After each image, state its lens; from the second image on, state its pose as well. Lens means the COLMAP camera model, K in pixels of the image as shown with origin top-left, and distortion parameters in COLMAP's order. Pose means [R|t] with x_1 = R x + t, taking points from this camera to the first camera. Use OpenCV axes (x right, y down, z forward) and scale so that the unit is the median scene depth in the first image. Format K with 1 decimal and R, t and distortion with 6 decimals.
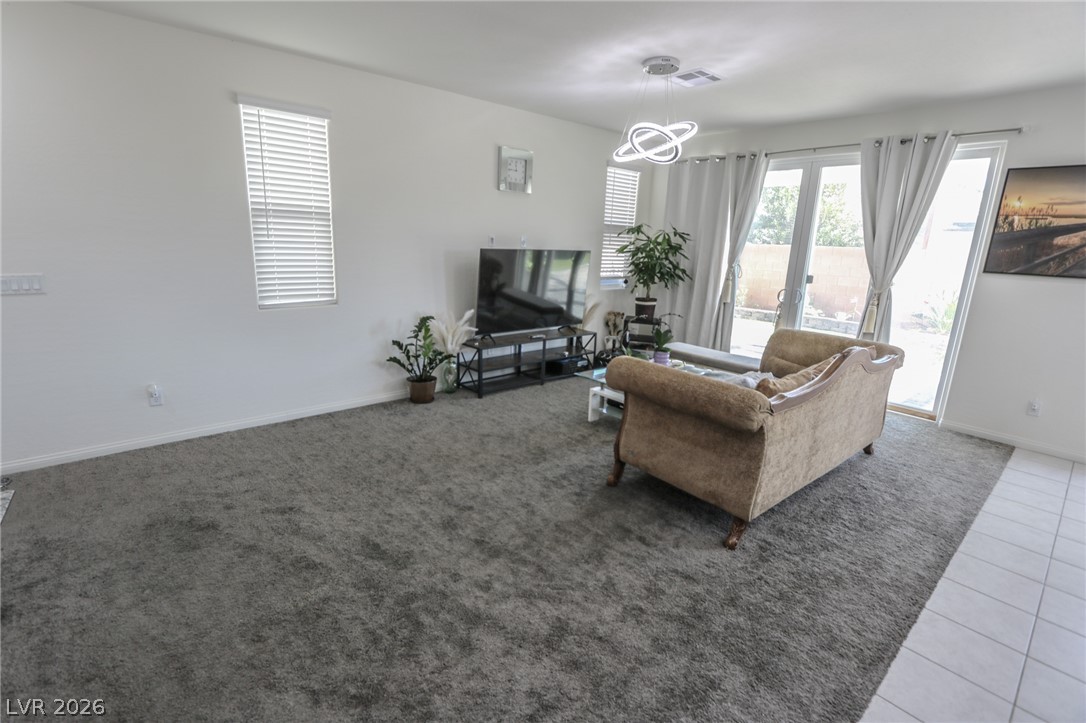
lens RADIAL K [[500.8, 0, 534.1], [0, 500.8, 359.8], [0, 0, 1]] dist [-0.013440, 0.001349]
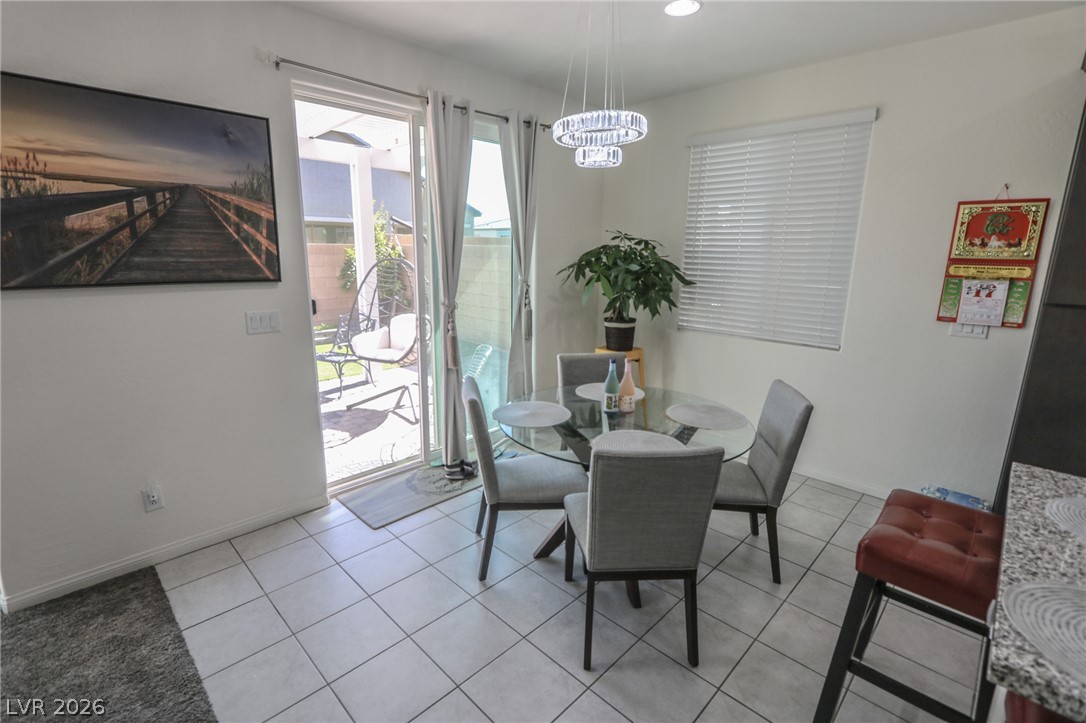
lens RADIAL K [[500.8, 0, 538.6], [0, 500.8, 357.4], [0, 0, 1]] dist [-0.013440, 0.001349]
pose [[-0.079612, -0.250000, 0.964967, 0.451125], [0.217759, 0.940298, 0.261574, -0.130553], [-0.972750, 0.230955, -0.020419, 0.540745]]
